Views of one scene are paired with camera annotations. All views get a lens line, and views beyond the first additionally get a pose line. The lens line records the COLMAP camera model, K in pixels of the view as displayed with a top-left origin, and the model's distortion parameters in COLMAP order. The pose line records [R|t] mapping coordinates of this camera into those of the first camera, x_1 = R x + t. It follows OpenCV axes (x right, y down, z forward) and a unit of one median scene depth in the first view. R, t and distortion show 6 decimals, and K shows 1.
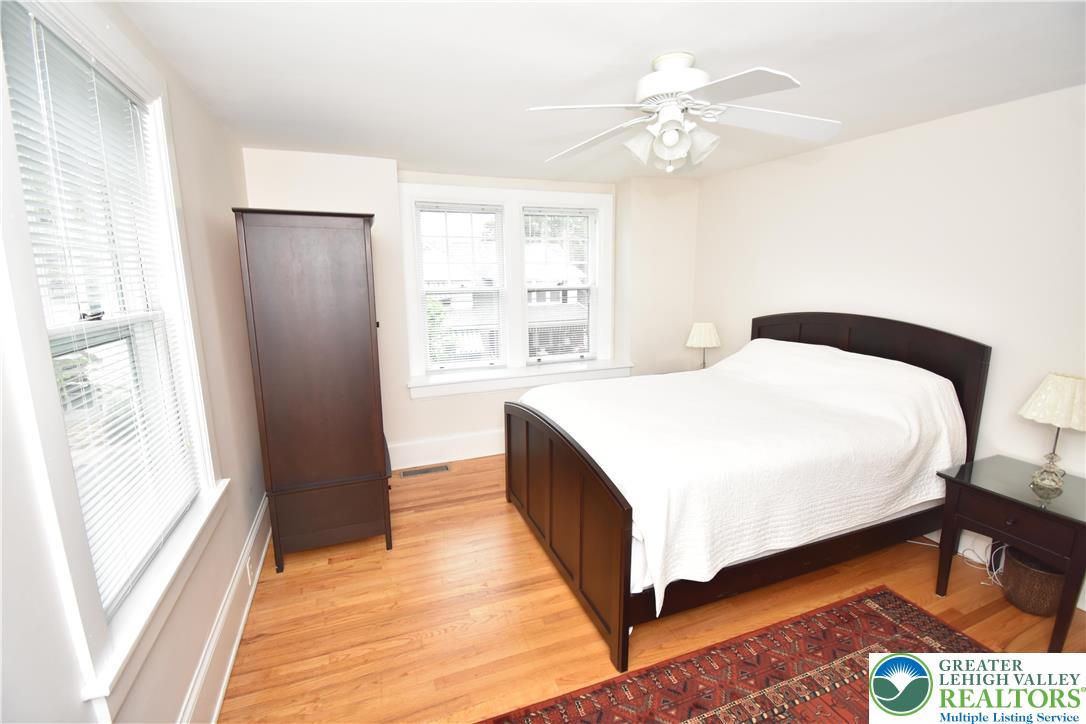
lens RADIAL K [[466.7, 0, 541.9], [0, 466.7, 381.6], [0, 0, 1]] dist [-0.001042, -0.000127]
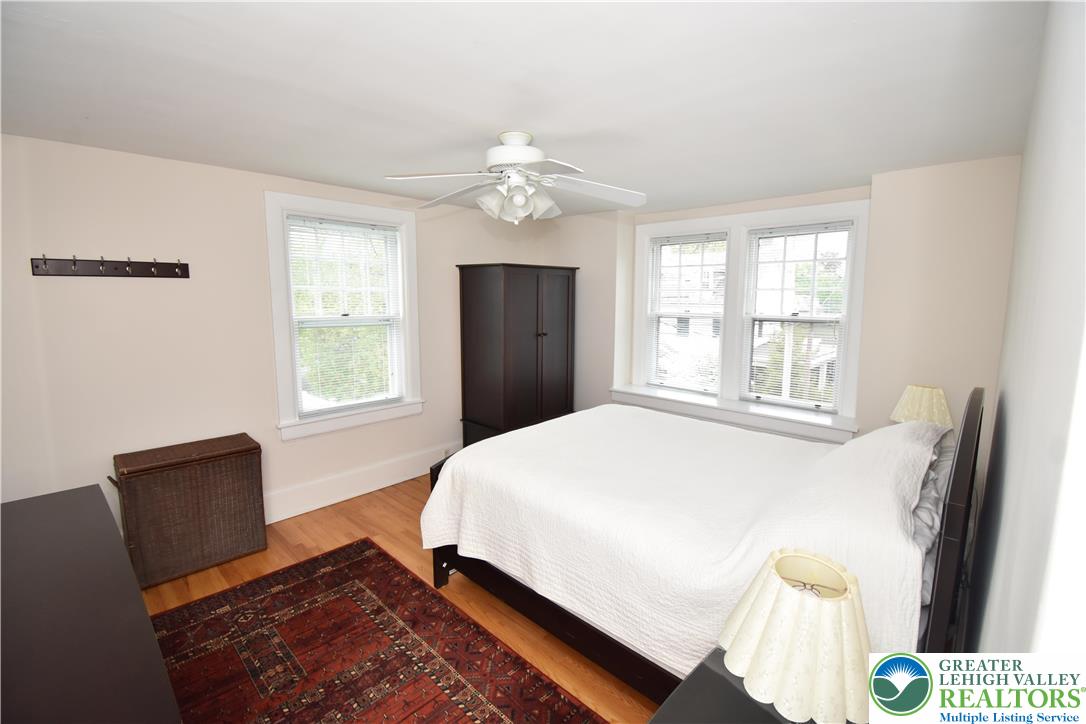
lens RADIAL K [[485.0, 0, 543.0], [0, 485.0, 362.0], [0, 0, 1]] dist [0.000400, 0.000008]
pose [[0.419170, 0.129584, -0.898613, 1.262433], [-0.217096, 0.975355, 0.039383, -0.117758], [0.881570, 0.178577, 0.436972, 0.464000]]
